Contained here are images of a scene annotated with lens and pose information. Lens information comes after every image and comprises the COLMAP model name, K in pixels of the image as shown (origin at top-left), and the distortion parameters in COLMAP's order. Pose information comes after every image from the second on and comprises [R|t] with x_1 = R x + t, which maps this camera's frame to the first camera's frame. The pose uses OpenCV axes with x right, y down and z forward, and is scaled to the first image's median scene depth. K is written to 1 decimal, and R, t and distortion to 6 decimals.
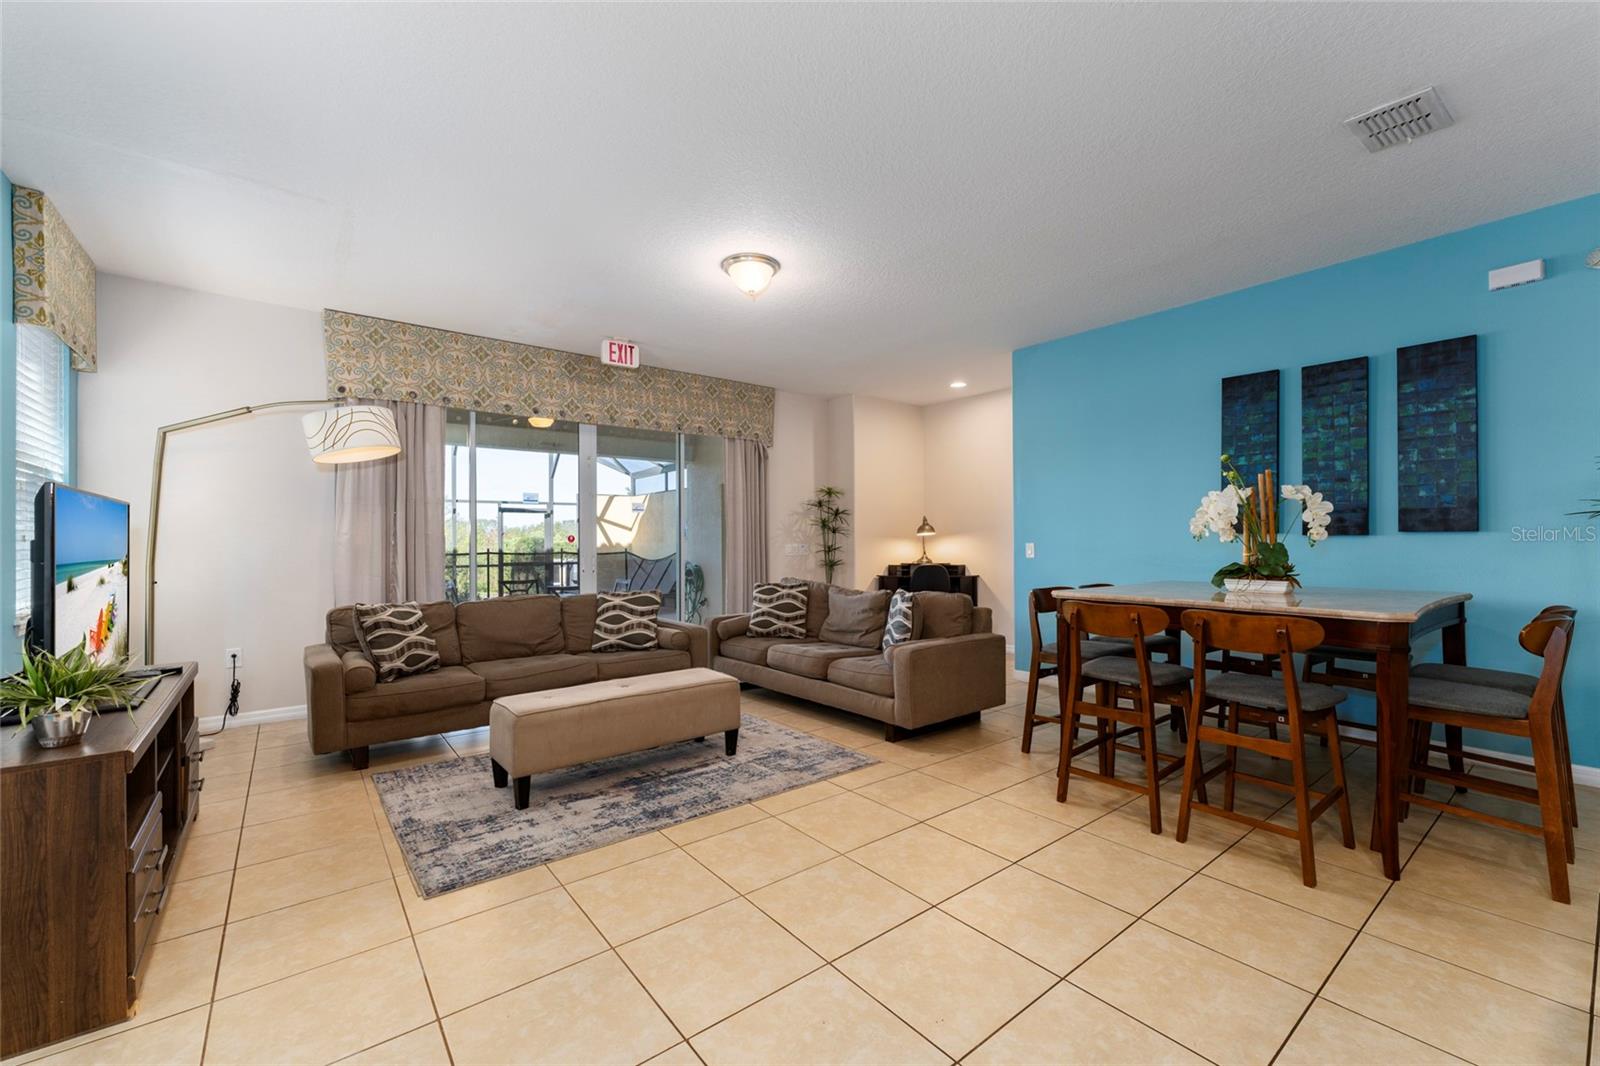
lens RADIAL K [[650.7, 0, 810.7], [0, 650.7, 539.3], [0, 0, 1]] dist [-0.001729, 0.000234]
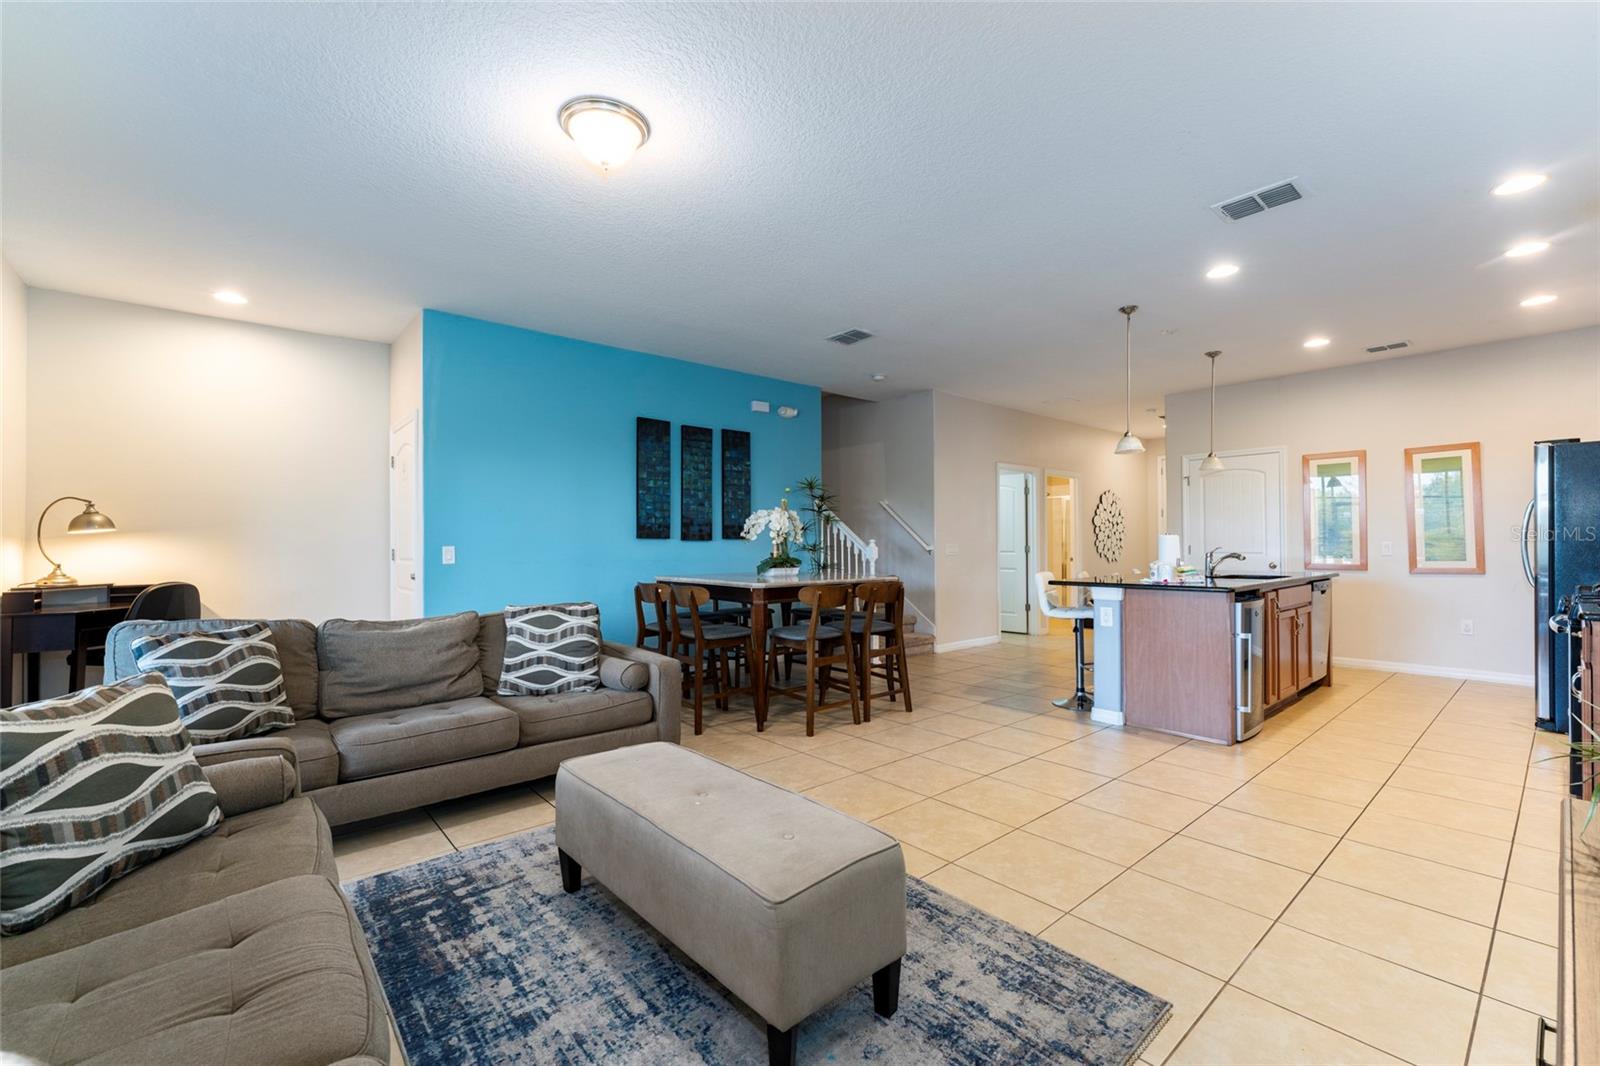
lens RADIAL K [[650.7, 0, 809.9], [0, 650.7, 534.2], [0, 0, 1]] dist [-0.001729, 0.000234]
pose [[-0.025100, 0.018670, 0.999511, -0.770539], [-0.001789, 0.999823, -0.018720, 0.007823], [-0.999683, -0.002258, -0.025062, 0.821059]]
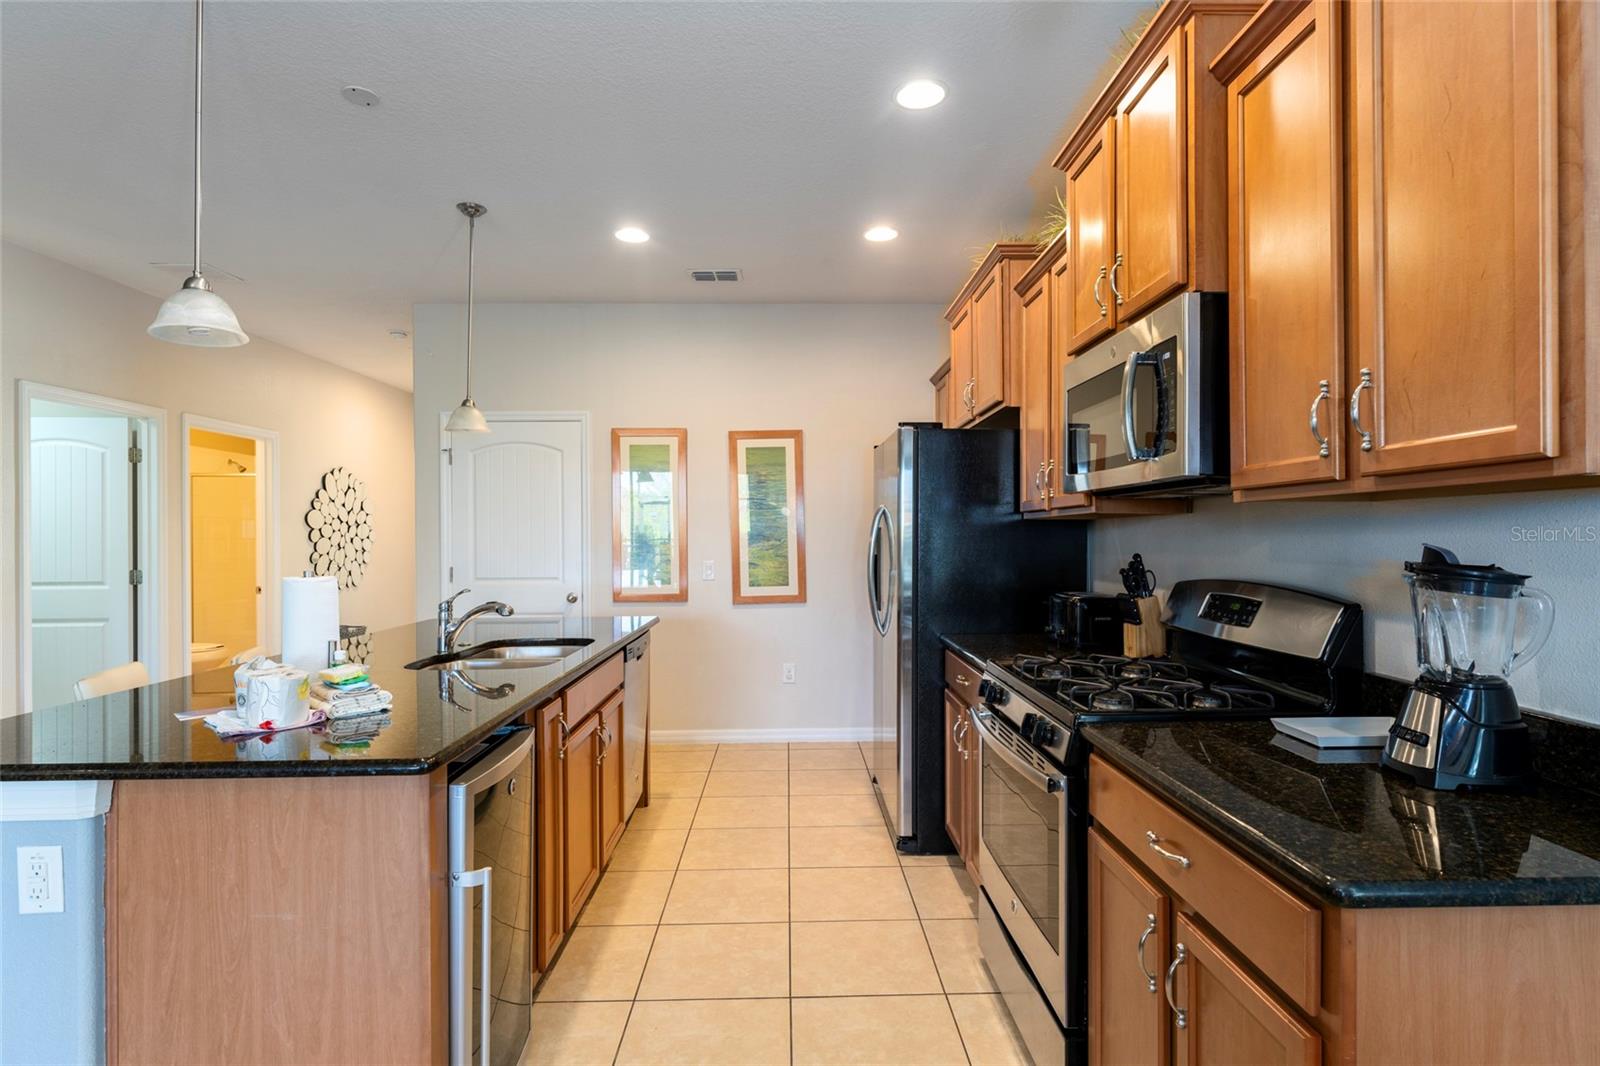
lens RADIAL K [[797.2, 0, 811.6], [0, 797.2, 535.6], [0, 0, 1]] dist [-0.000628, -0.000630]
pose [[-0.795596, 0.012004, 0.605709, -0.184867], [0.007494, 0.999922, -0.009973, -0.034594], [-0.605781, -0.003395, -0.795624, 0.352961]]
